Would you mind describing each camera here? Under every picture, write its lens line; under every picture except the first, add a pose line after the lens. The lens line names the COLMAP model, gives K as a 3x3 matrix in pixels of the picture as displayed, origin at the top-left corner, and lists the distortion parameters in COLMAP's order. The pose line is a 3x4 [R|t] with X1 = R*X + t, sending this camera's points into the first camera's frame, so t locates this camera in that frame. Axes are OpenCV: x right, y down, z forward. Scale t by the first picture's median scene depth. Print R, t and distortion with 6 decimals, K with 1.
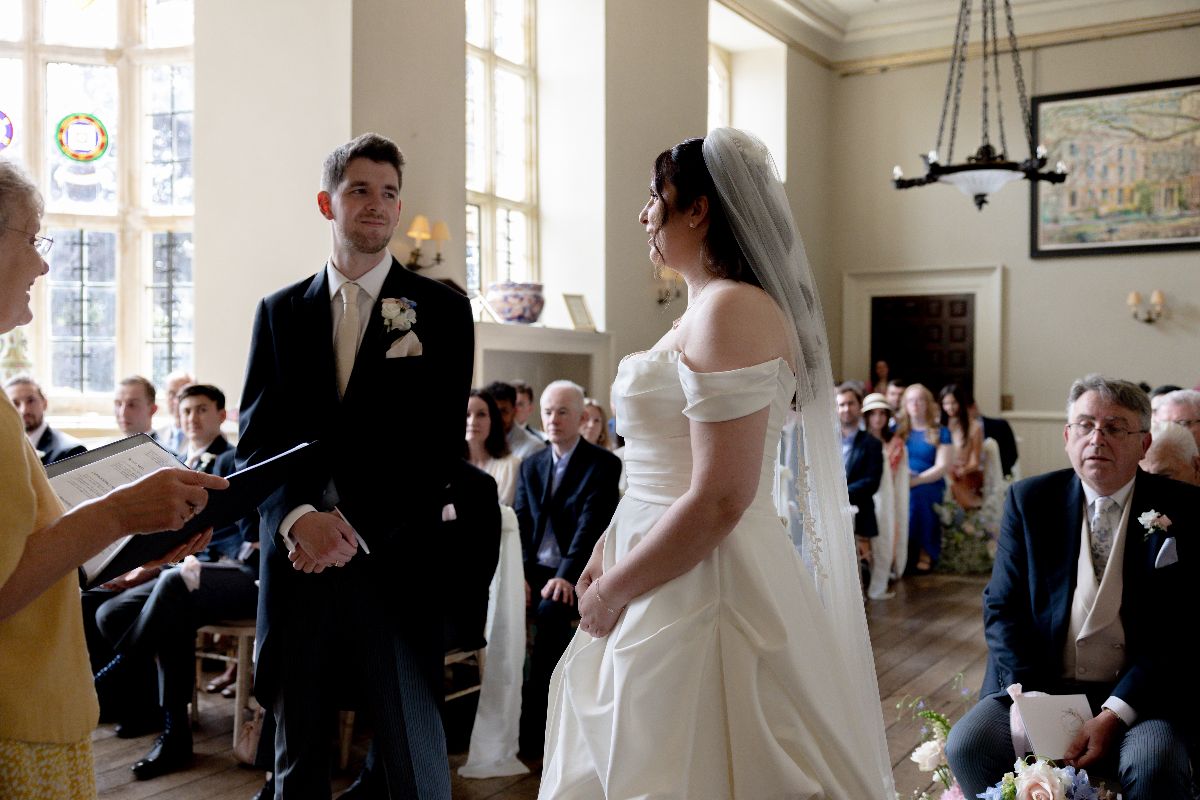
lens RADIAL K [[1189.7, 0, 600.4], [0, 1189.7, 400.6], [0, 0, 1]] dist [0.010911, 0.000000]
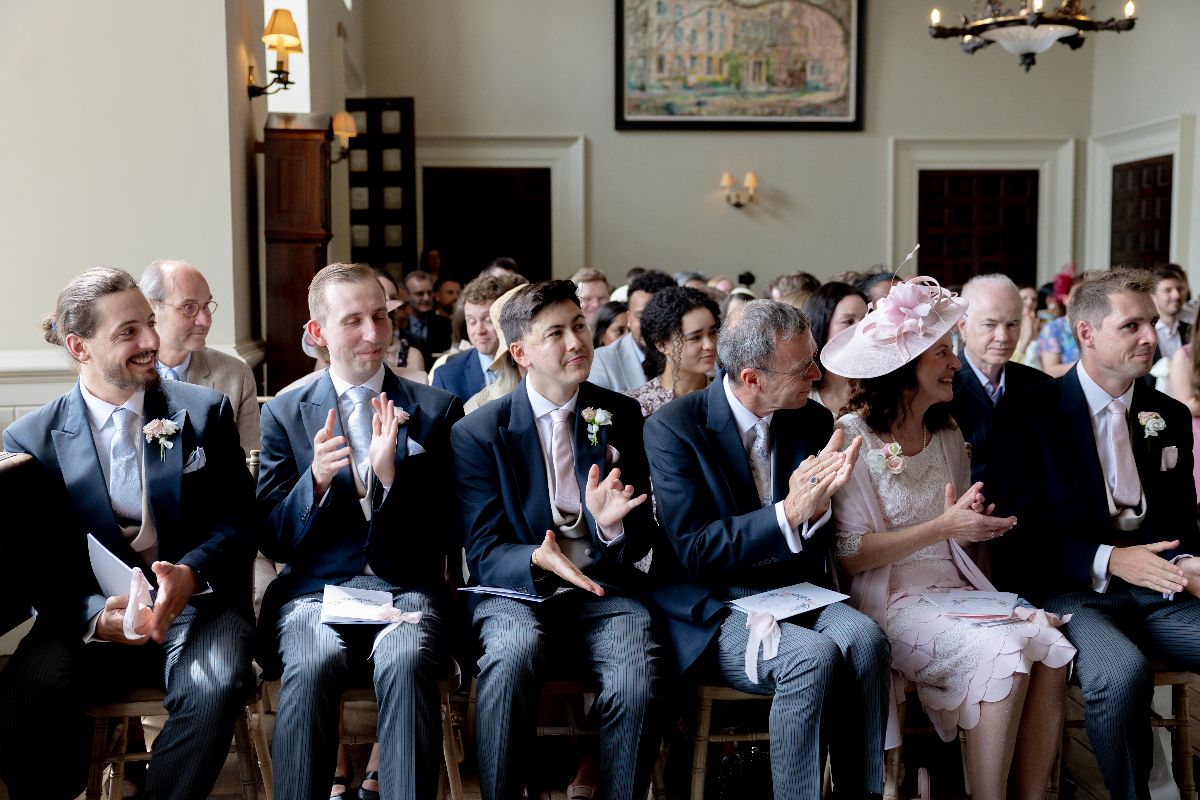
lens RADIAL K [[1425.0, 0, 599.9], [0, 1425.0, 398.3], [0, 0, 1]] dist [-0.001468, 0.000000]
pose [[0.804240, -0.057666, 0.591501, -0.283905], [0.016110, 0.997031, 0.075297, -0.002968], [-0.594087, -0.051028, 0.802781, 0.171885]]
